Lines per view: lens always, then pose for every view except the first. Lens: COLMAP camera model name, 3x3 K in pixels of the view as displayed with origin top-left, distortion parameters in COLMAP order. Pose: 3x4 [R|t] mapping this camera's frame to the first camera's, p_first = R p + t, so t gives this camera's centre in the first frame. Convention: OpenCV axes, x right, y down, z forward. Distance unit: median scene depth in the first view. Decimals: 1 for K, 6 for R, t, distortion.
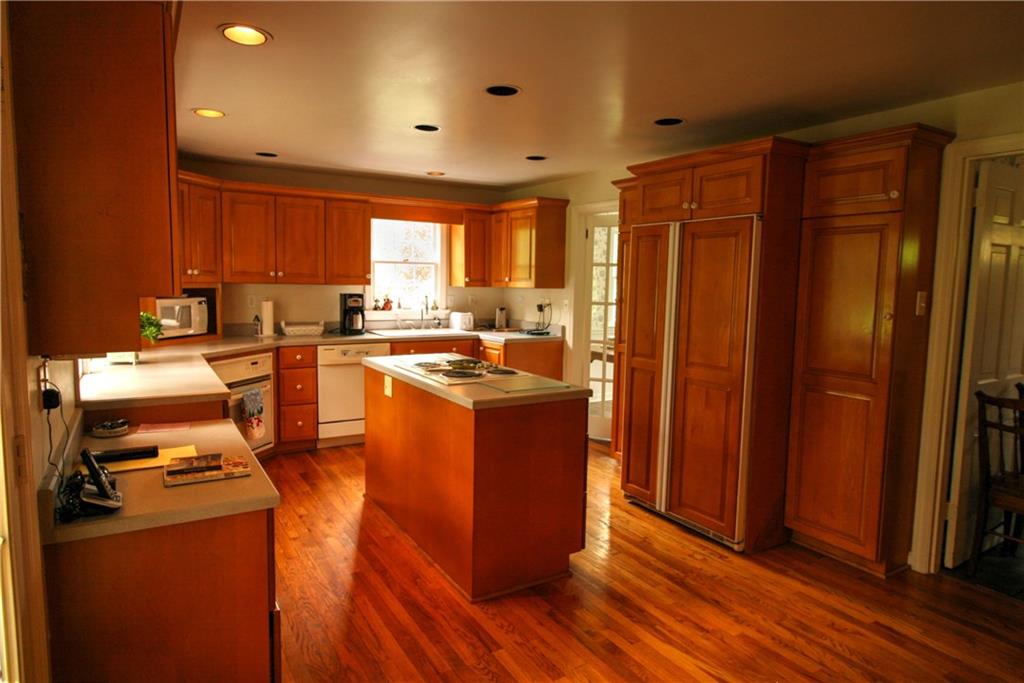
lens RADIAL K [[619.4, 0, 512.0], [0, 619.4, 341.5], [0, 0, 1]] dist [0.001114, 0.000296]
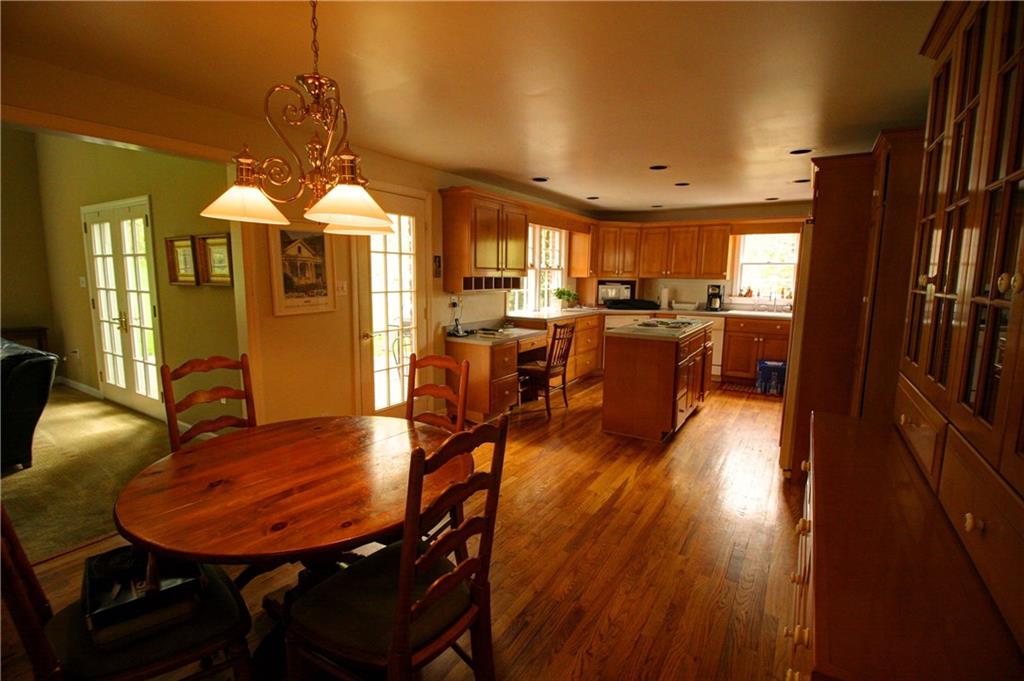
lens RADIAL K [[474.0, 0, 512.0], [0, 474.0, 340.5], [0, 0, 1]] dist [0.015165, -0.023727]
pose [[0.453977, 0.110700, -0.884110, 0.601215], [-0.092841, 0.992728, 0.076628, 0.017902], [0.886163, 0.047295, 0.460953, 0.004403]]
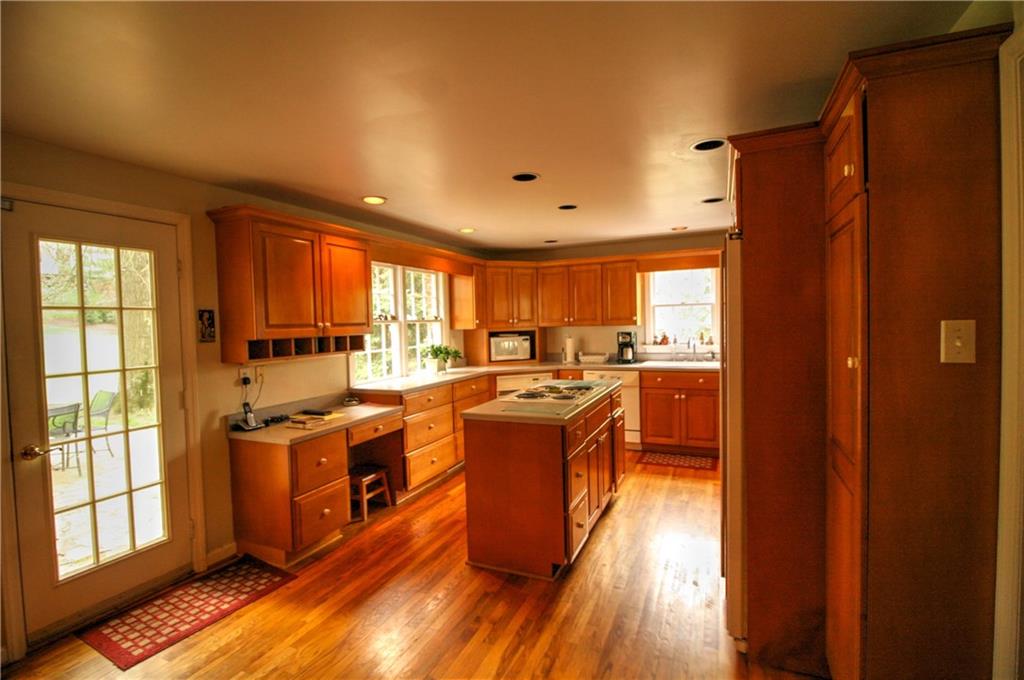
lens RADIAL K [[474.0, 0, 512.0], [0, 474.0, 340.0], [0, 0, 1]] dist [0.015165, -0.023727]
pose [[0.572812, -0.003412, -0.819680, 0.438153], [-0.044191, 0.998409, -0.035037, -0.015469], [0.818495, 0.056292, 0.571749, 0.243314]]
